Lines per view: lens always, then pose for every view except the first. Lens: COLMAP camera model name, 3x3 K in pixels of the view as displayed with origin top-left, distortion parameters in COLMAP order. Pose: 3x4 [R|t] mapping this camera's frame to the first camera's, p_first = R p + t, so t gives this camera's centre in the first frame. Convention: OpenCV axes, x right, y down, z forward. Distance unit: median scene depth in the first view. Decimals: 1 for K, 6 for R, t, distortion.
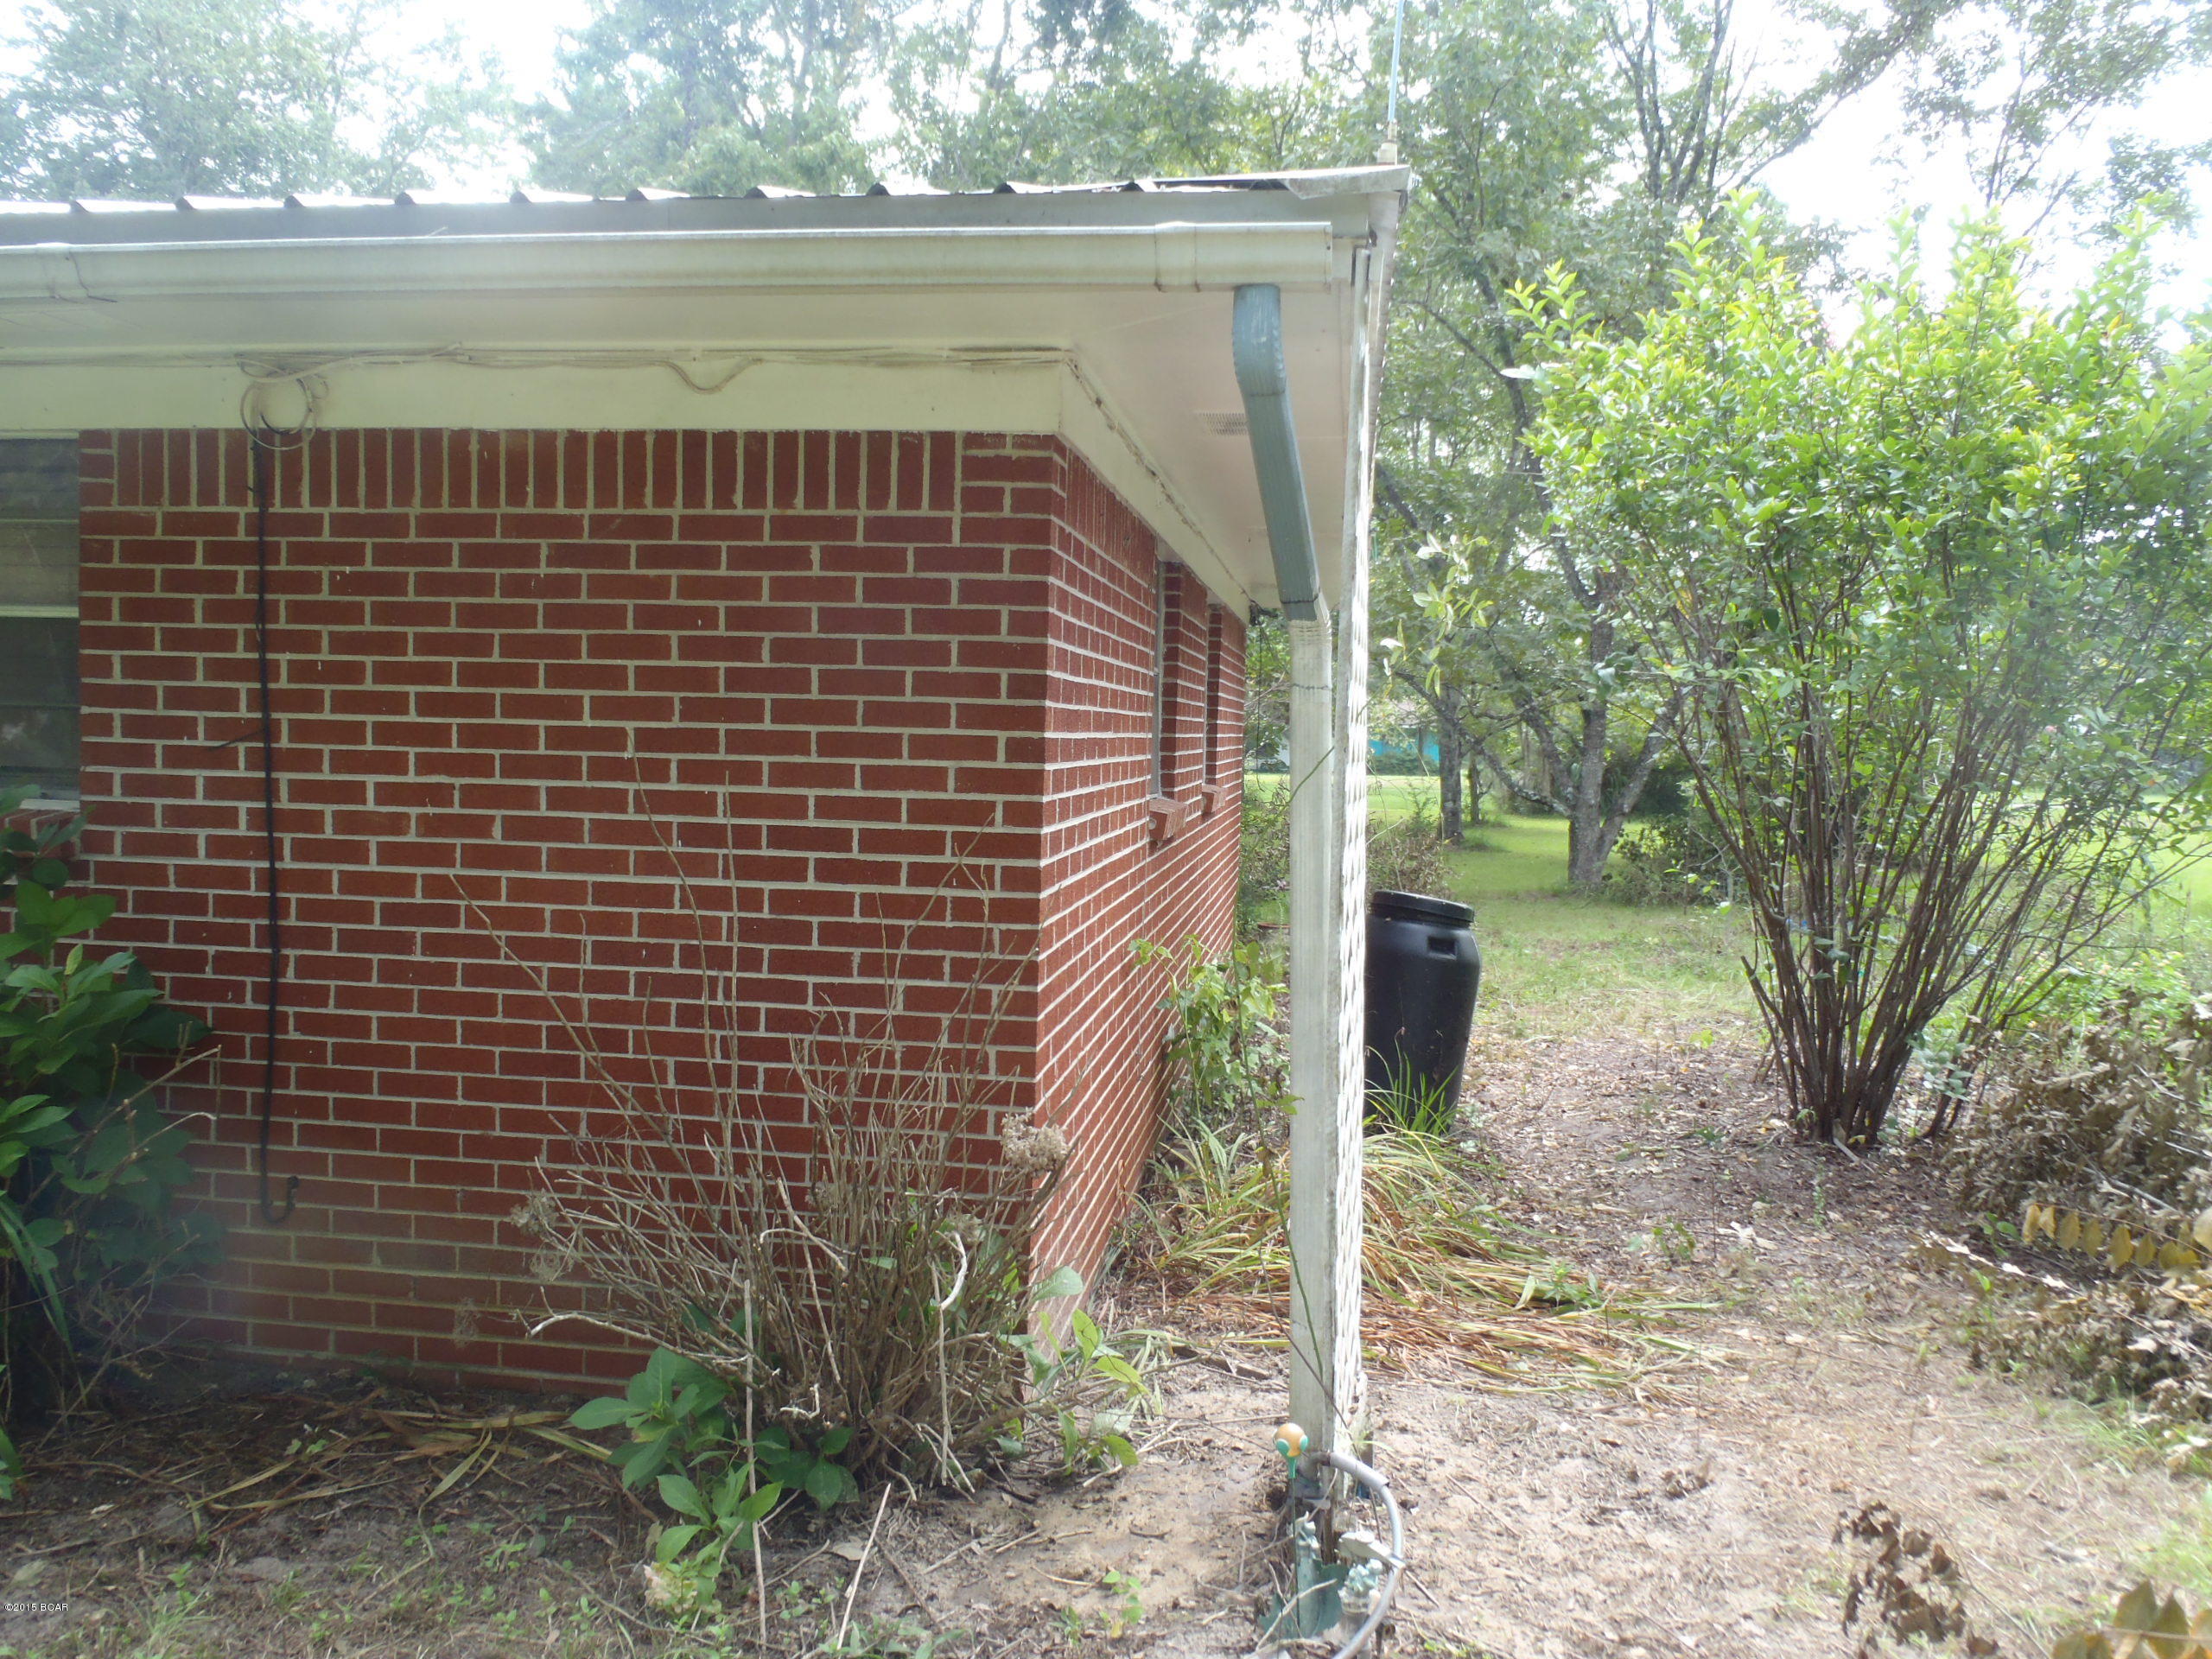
lens RADIAL K [[1832.5, 0, 1125.0], [0, 1832.5, 832.6], [0, 0, 1]] dist [-0.070256, 0.033405]
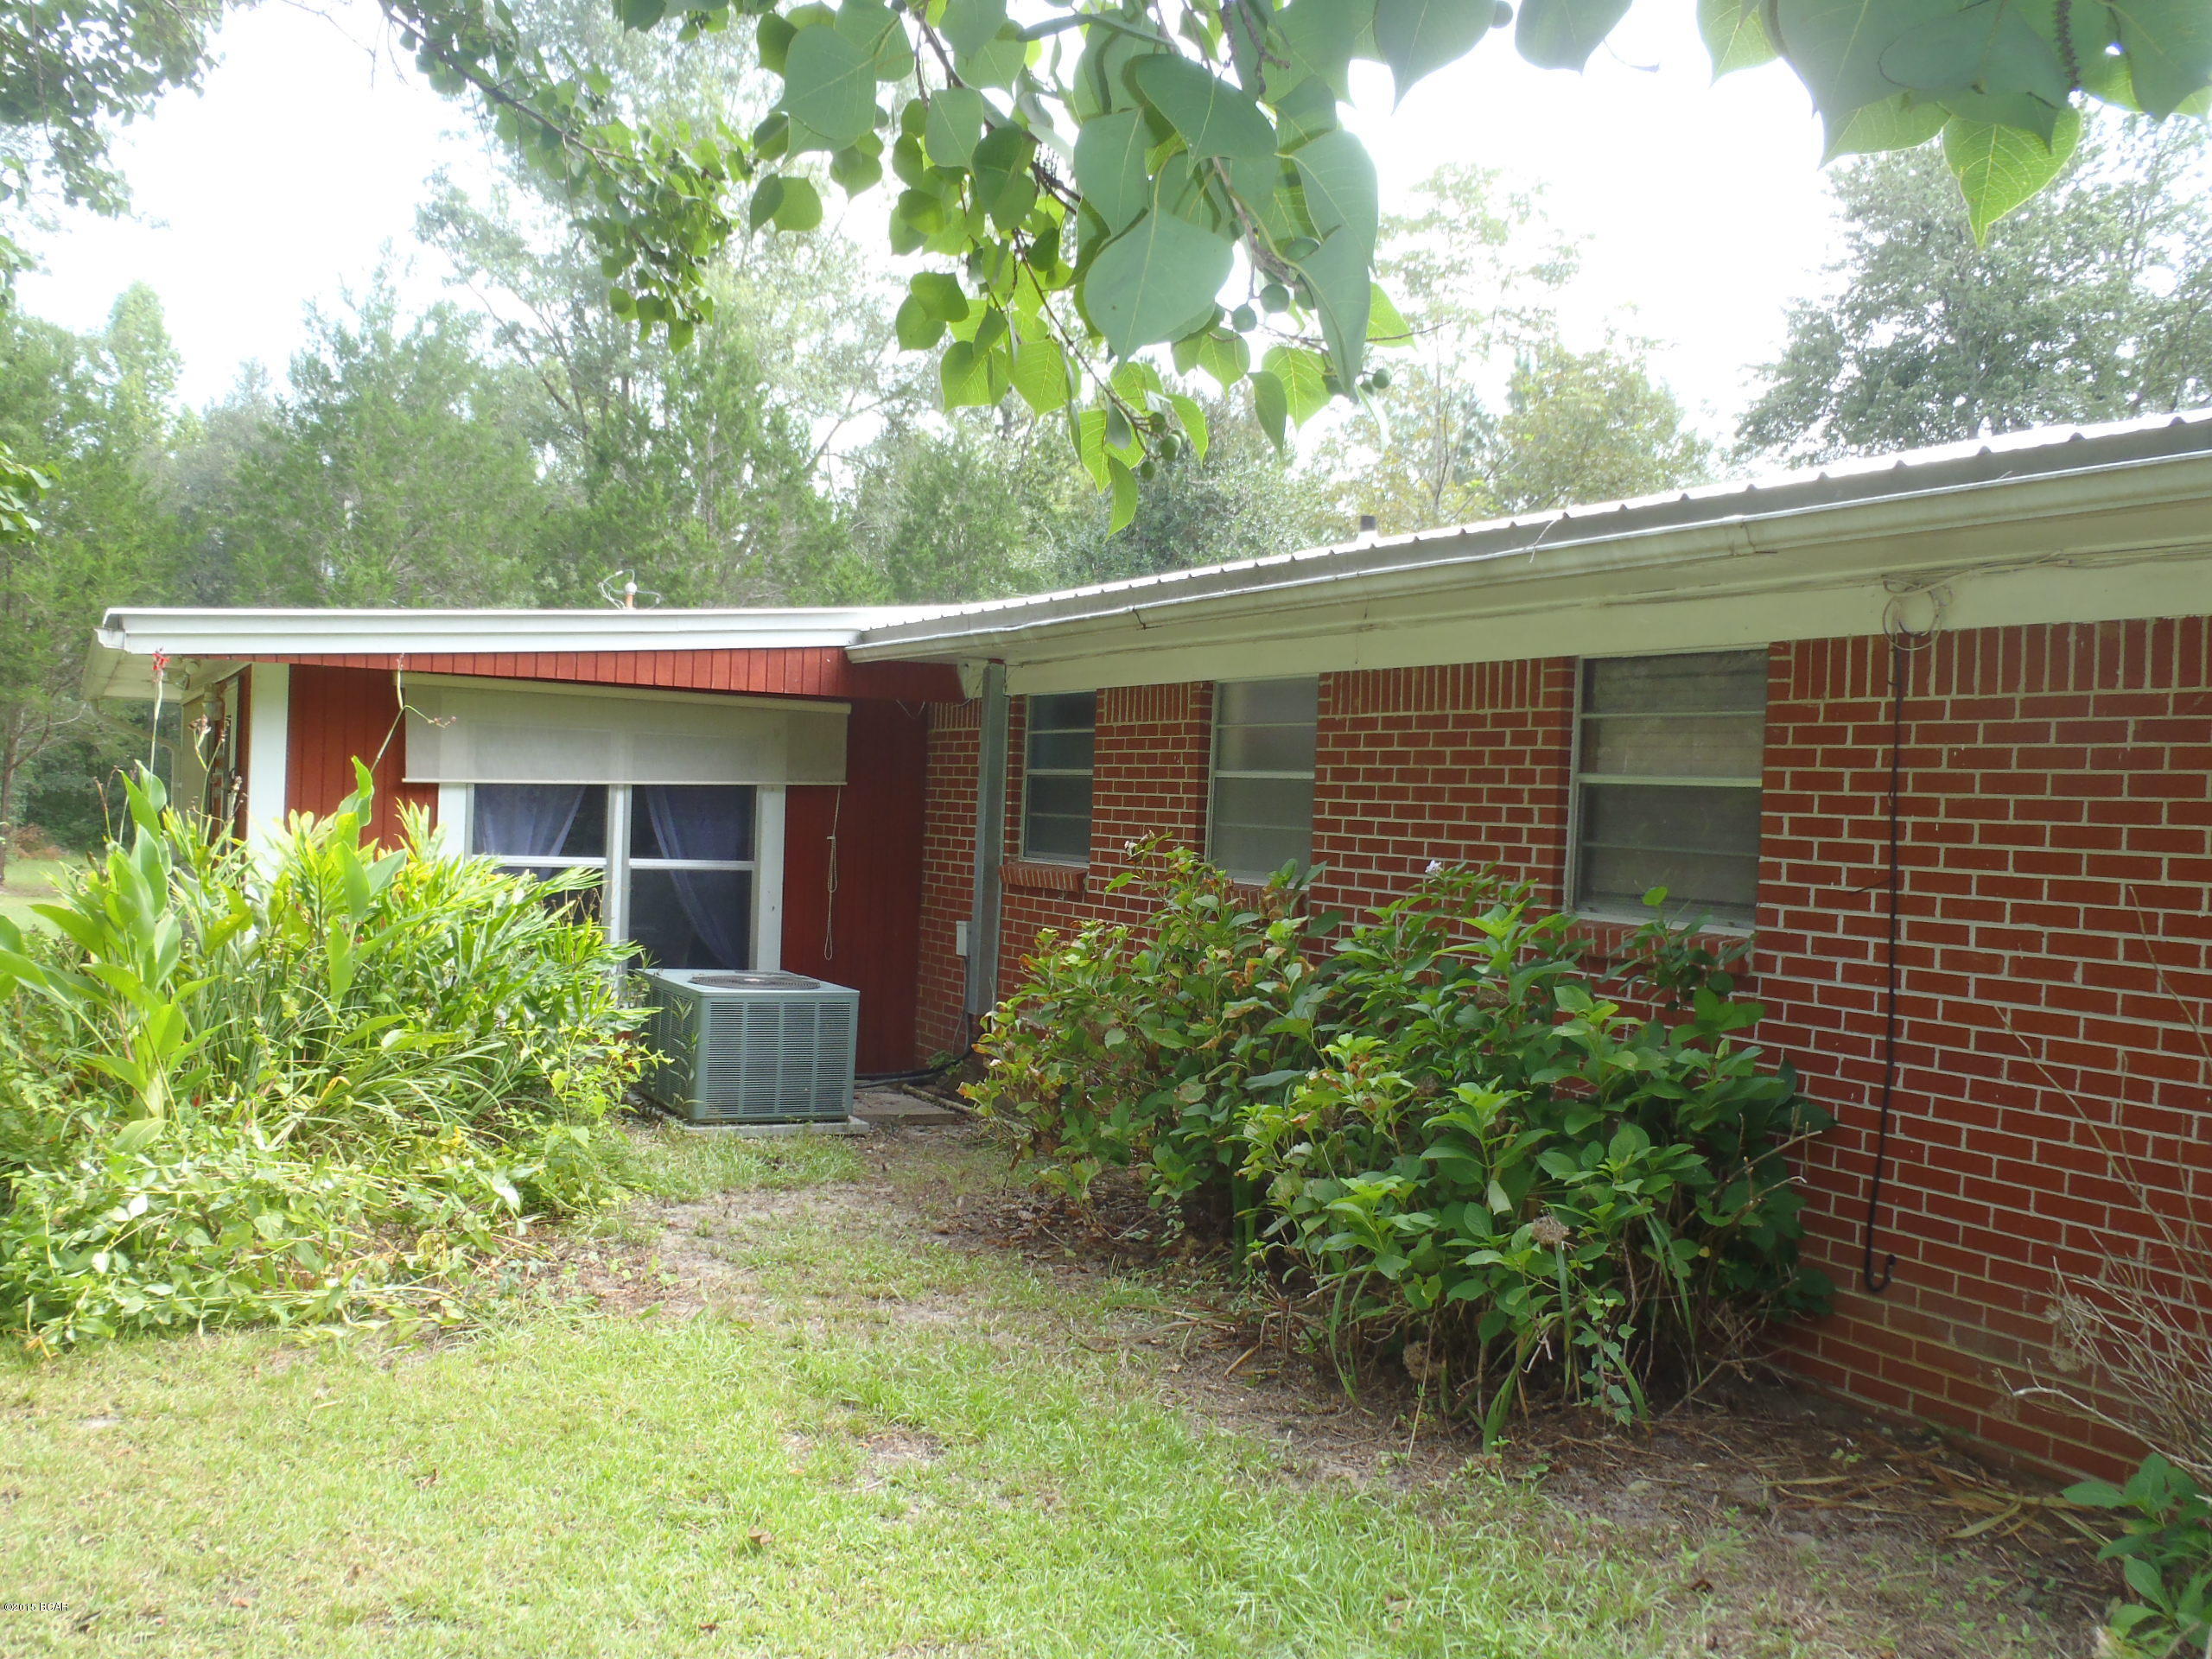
lens RADIAL K [[1832.5, 0, 1105.1], [0, 1832.5, 829.6], [0, 0, 1]] dist [-0.070256, 0.033405]
pose [[0.595378, 0.009507, -0.803390, 0.185770], [-0.078676, 0.995814, -0.046521, 0.007992], [0.799584, 0.090906, 0.593634, -0.146566]]
